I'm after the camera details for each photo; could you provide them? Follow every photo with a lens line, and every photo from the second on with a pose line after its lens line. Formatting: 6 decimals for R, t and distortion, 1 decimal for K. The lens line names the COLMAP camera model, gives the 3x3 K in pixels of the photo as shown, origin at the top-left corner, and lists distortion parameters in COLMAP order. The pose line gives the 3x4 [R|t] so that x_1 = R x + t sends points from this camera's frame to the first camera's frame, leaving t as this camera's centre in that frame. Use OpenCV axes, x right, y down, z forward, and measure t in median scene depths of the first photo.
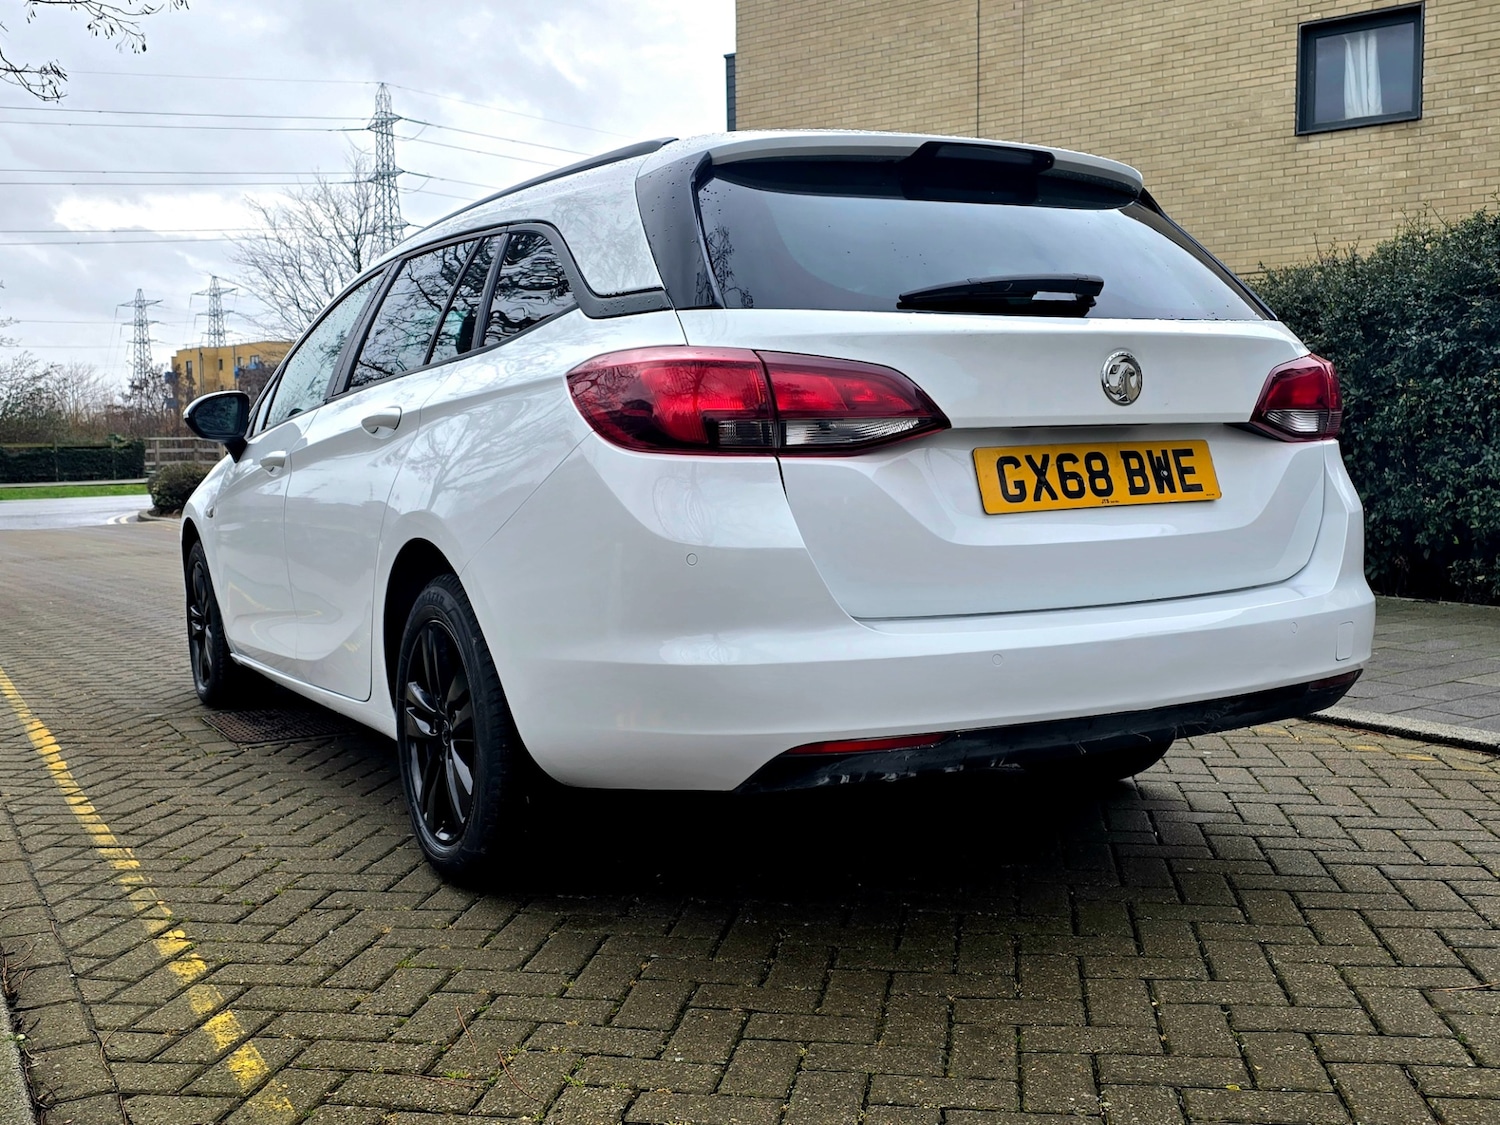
lens RADIAL K [[1491.0, 0, 760.1], [0, 1491.0, 570.6], [0, 0, 1]] dist [0.082753, -0.099765]
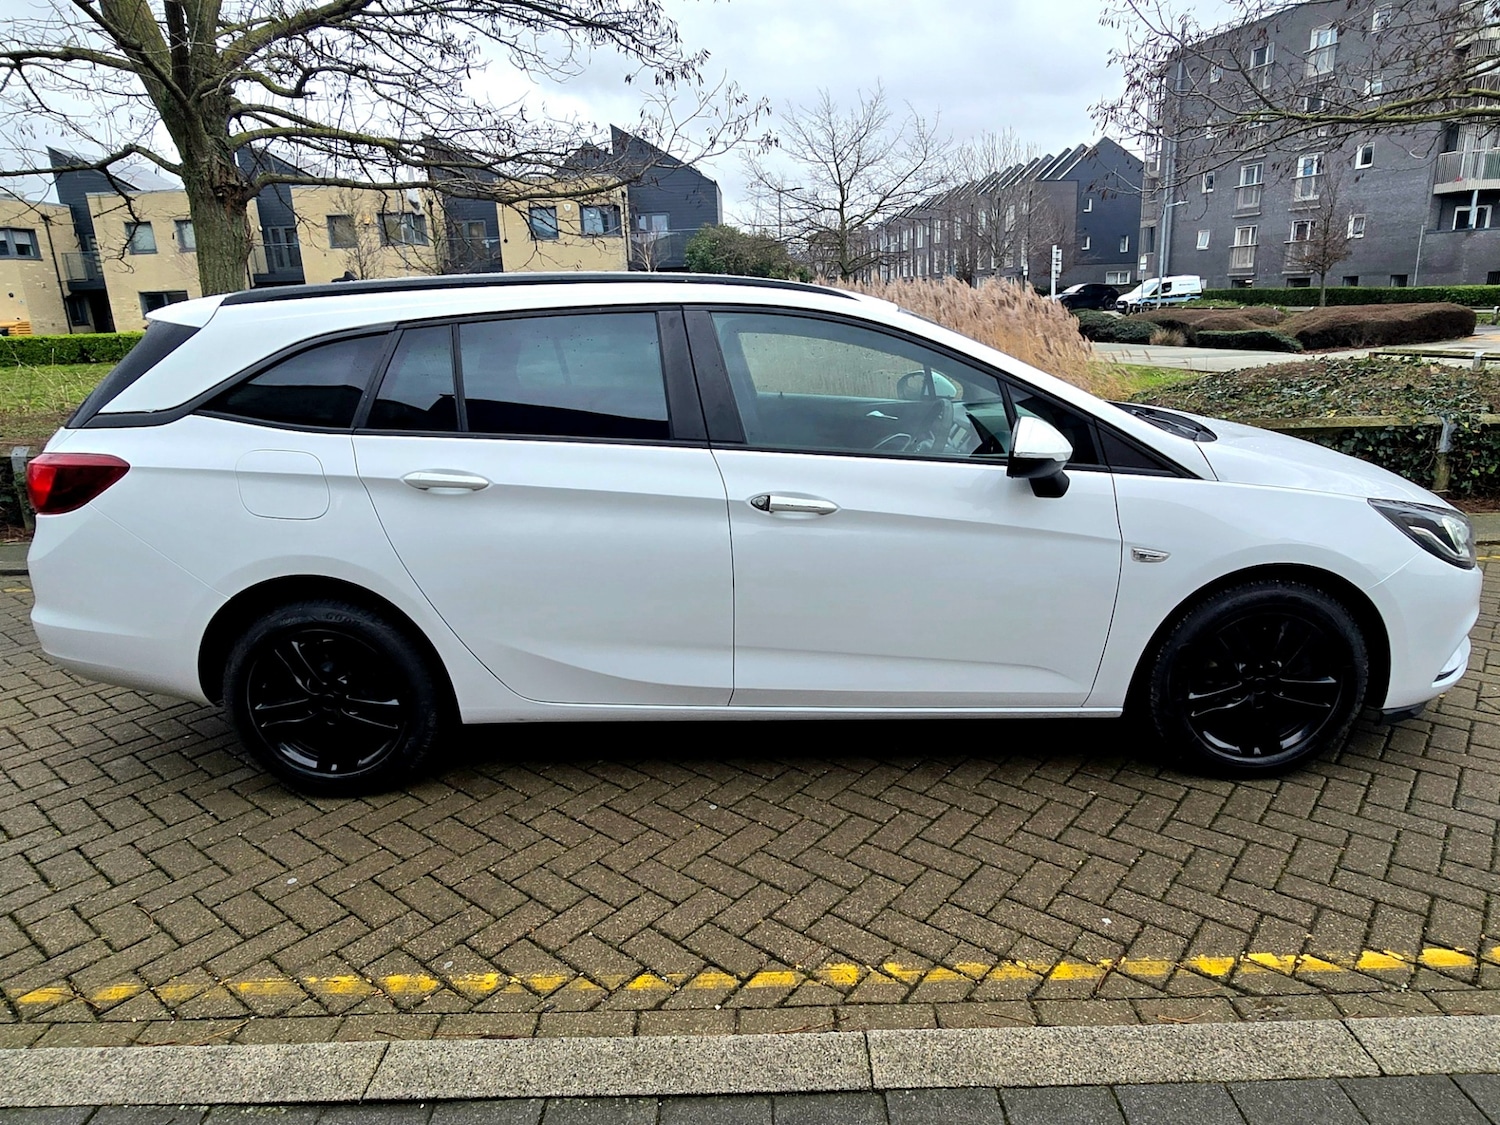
lens RADIAL K [[967.2, 0, 762.2], [0, 967.2, 568.0], [0, 0, 1]] dist [0.000917, -0.002891]
pose [[-0.506737, 0.267320, -0.819608, 0.770730], [-0.030843, 0.944480, 0.327117, -0.347878], [0.861549, 0.191041, -0.470358, 1.956131]]
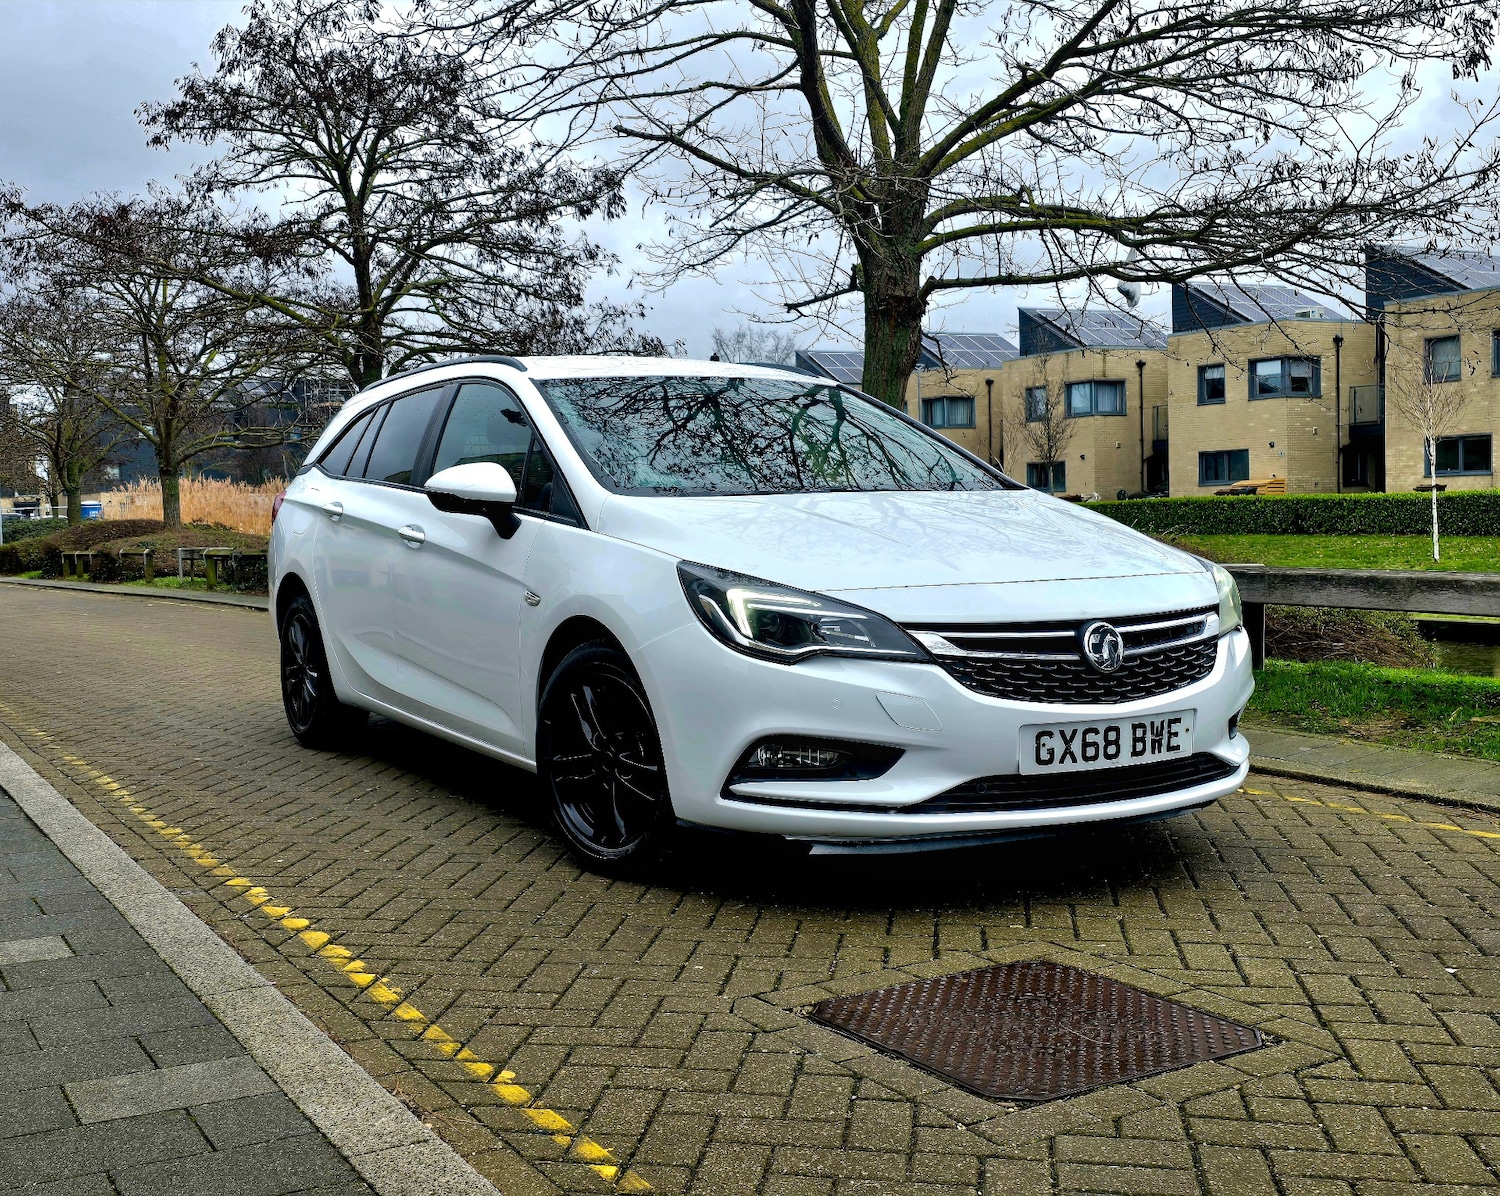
lens RADIAL K [[1642.8, 0, 666.5], [0, 1642.8, 599.6], [0, 0, 1]] dist [0.103716, -0.173853]
pose [[-0.998576, 0.040048, 0.035250, -0.255898], [0.044567, 0.989363, 0.138470, -0.284565], [-0.029329, 0.139844, -0.989739, 3.253004]]
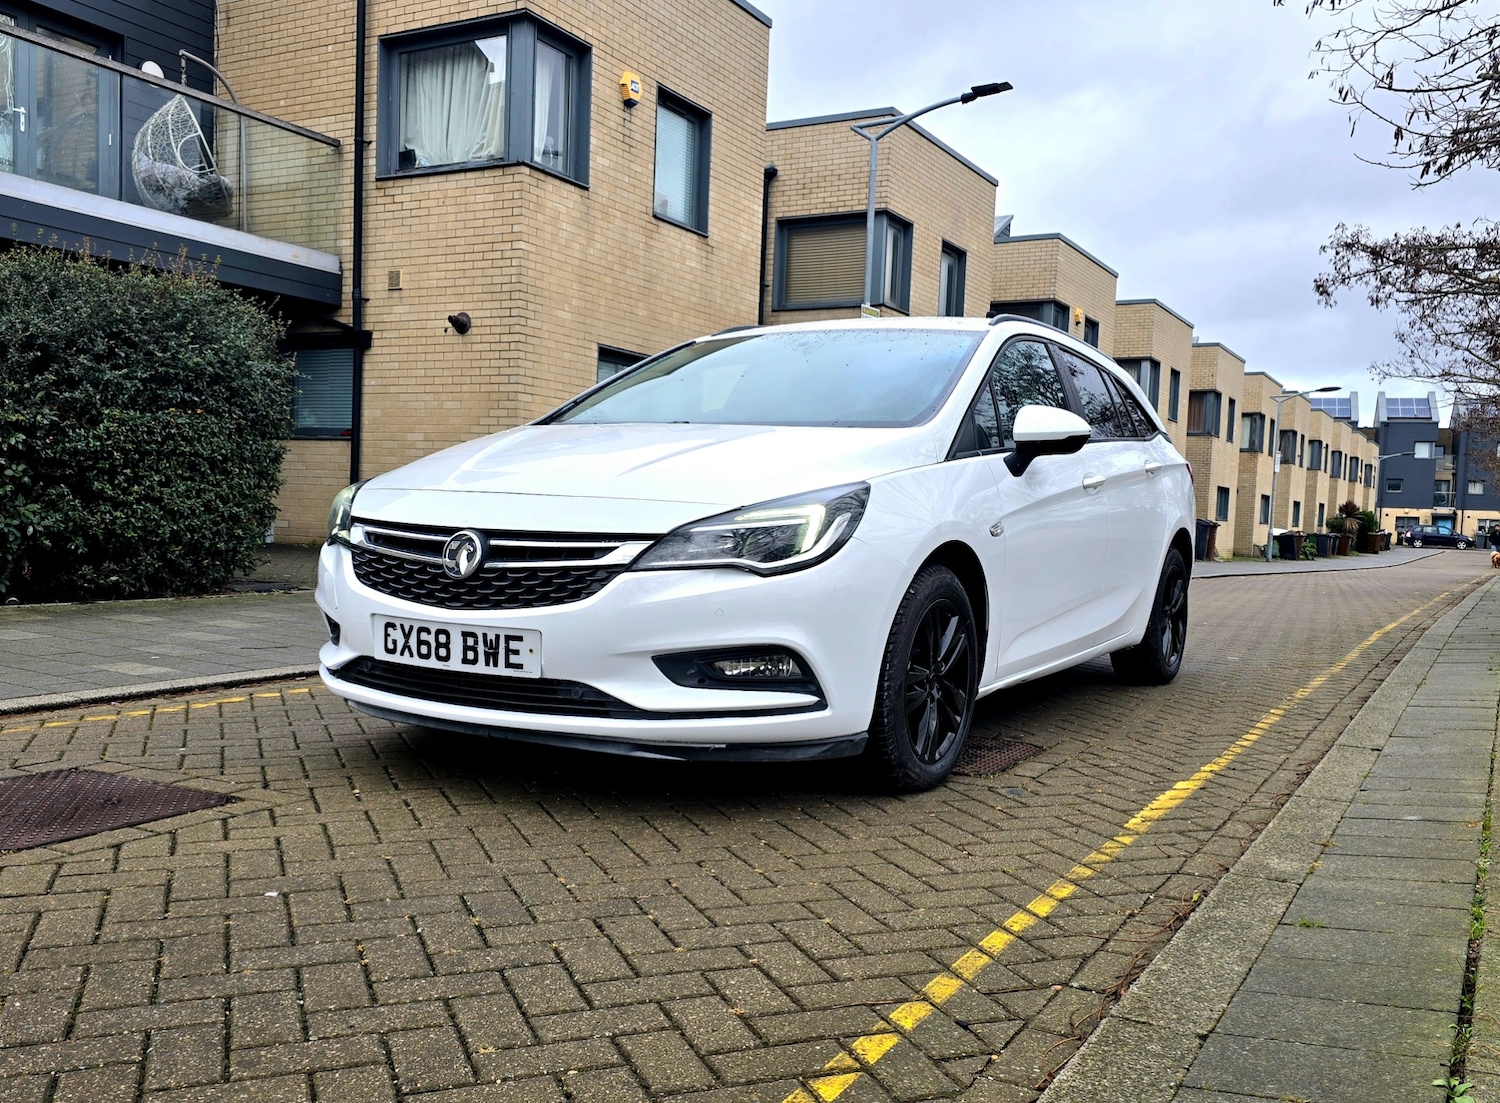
lens RADIAL K [[1333.4, 0, 751.6], [0, 1333.4, 593.1], [0, 0, 1]] dist [0.077603, -0.091785]
pose [[-0.503271, -0.054314, 0.862420, -1.509862], [0.044786, 0.995042, 0.088802, -0.119998], [-0.862967, 0.083316, -0.498343, 2.371451]]
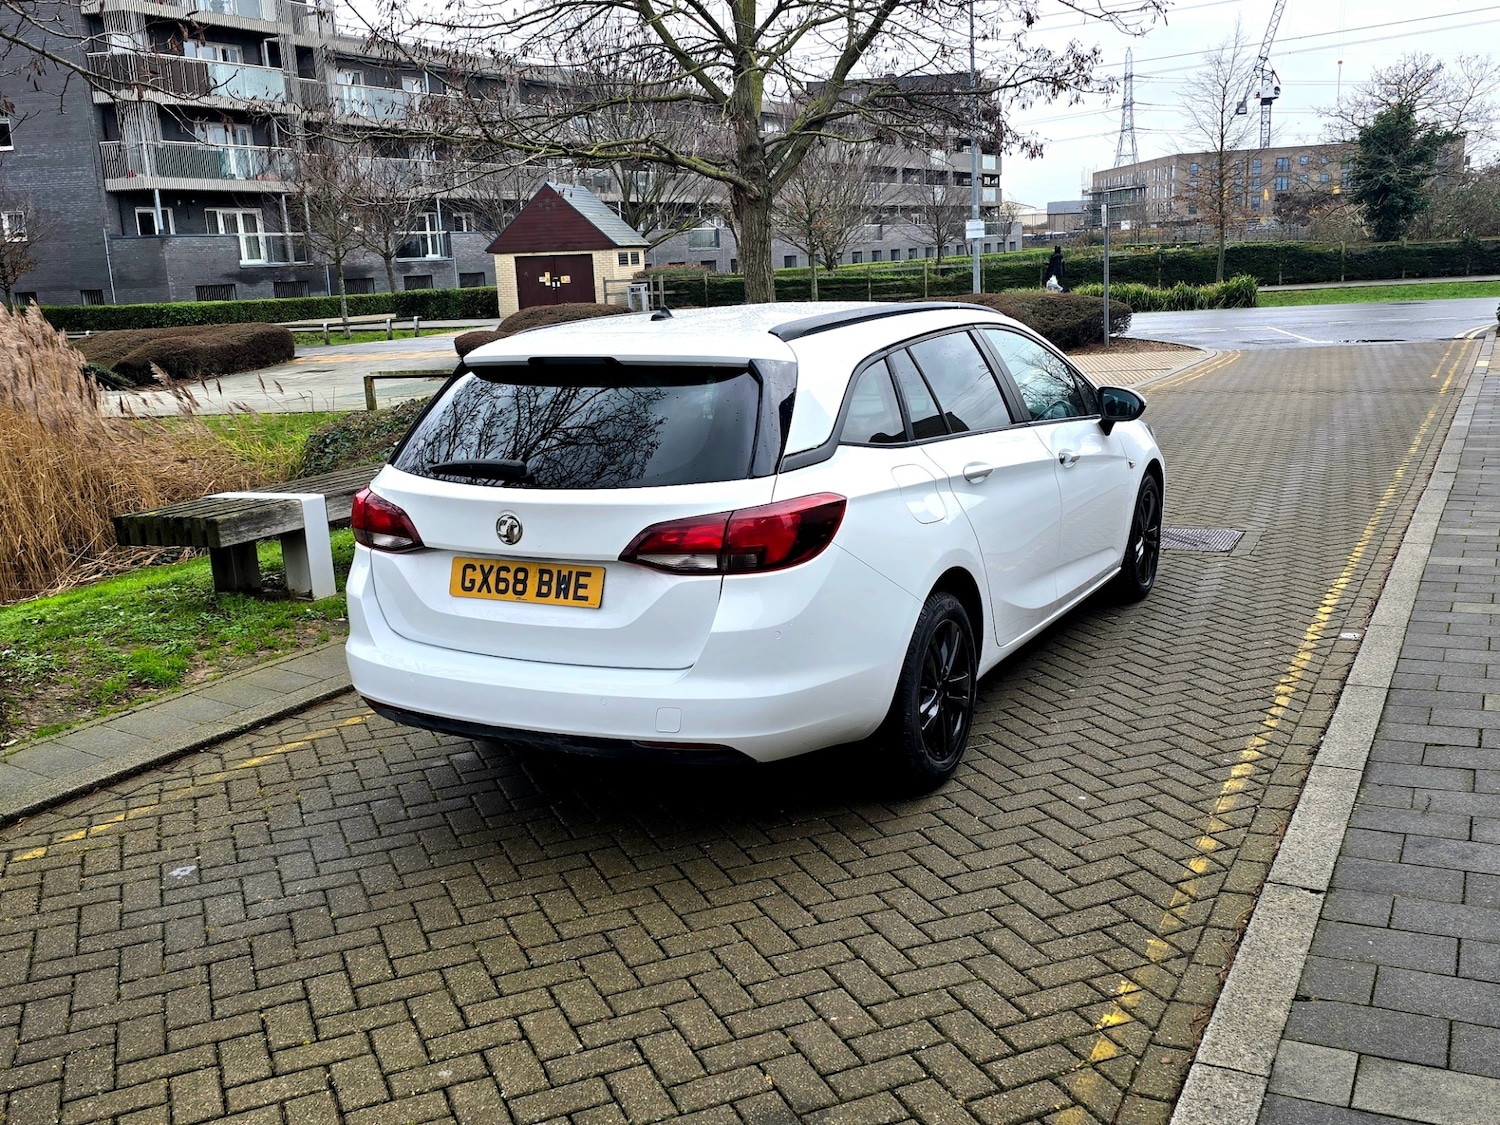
lens RADIAL K [[1411.1, 0, 750.0], [0, 1411.1, 562.5], [0, 0, 1]] dist [0.092973, -0.109954]
pose [[0.523952, 0.176646, -0.833229, 1.330506], [-0.039231, 0.982225, 0.183564, -0.306424], [0.850844, -0.063491, 0.521568, 0.328851]]
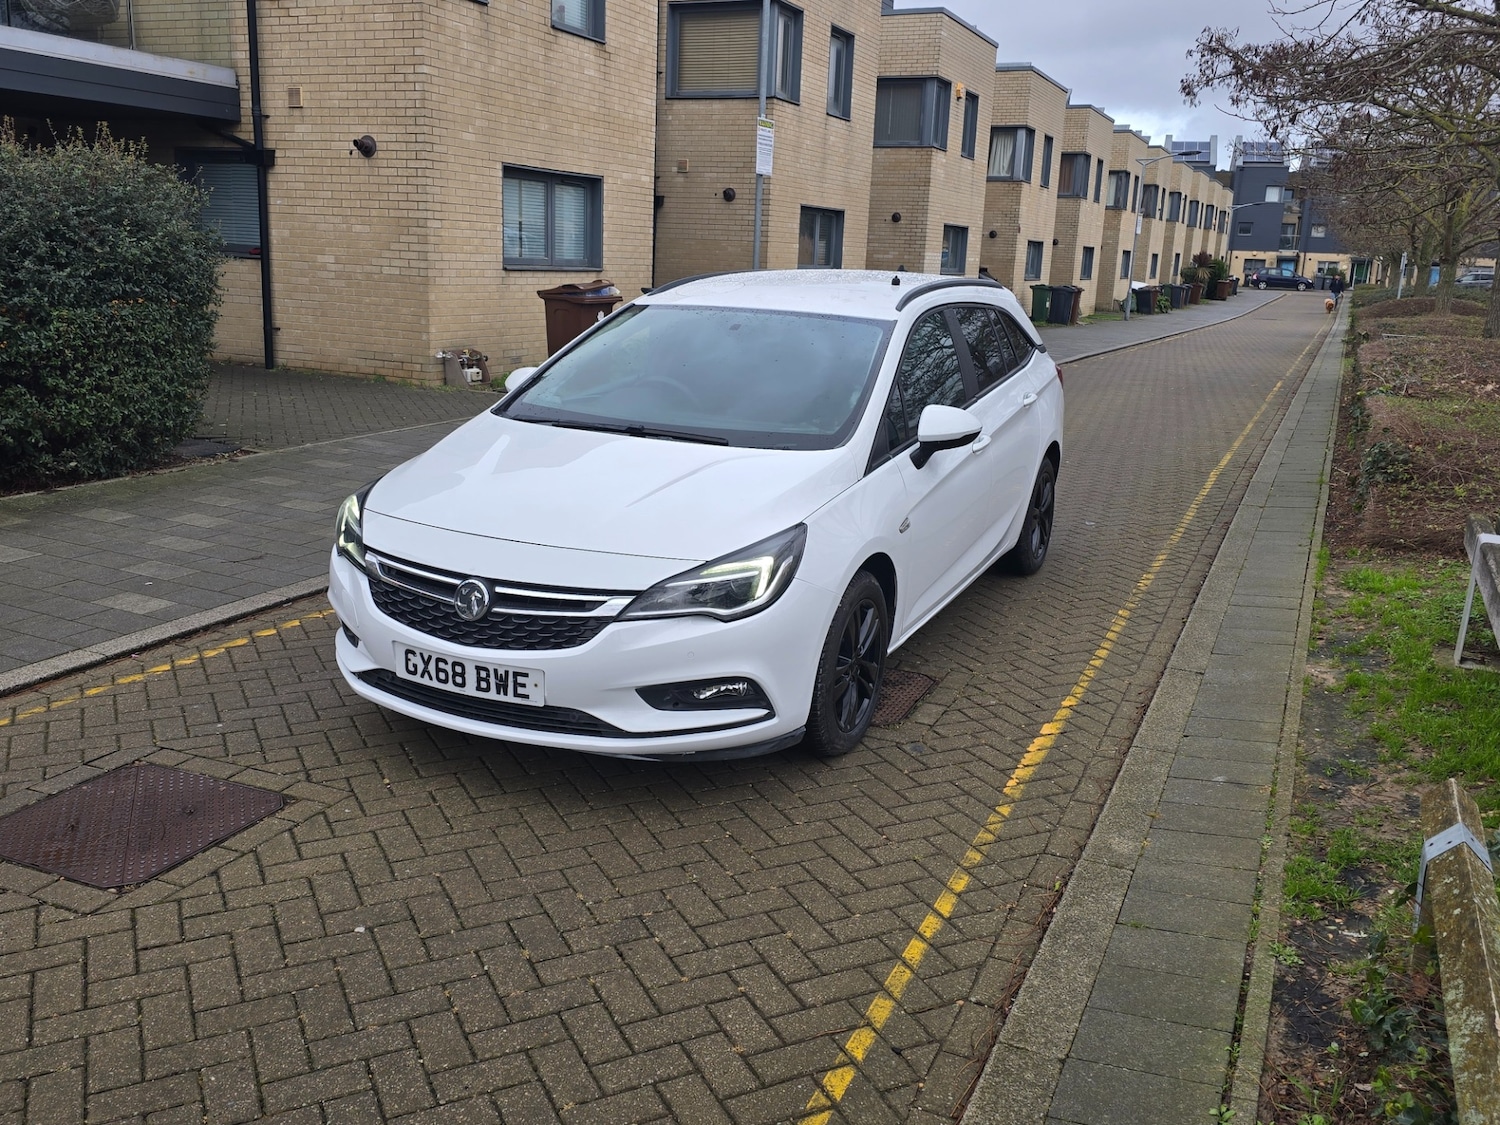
lens RADIAL K [[1279.0, 0, 753.1], [0, 1279.0, 546.8], [0, 0, 1]] dist [0.074937, -0.082231]
pose [[-0.578318, -0.189673, 0.793456, -1.588850], [0.039585, 0.964927, 0.259515, -0.406476], [-0.814851, 0.181491, -0.550526, 2.477996]]
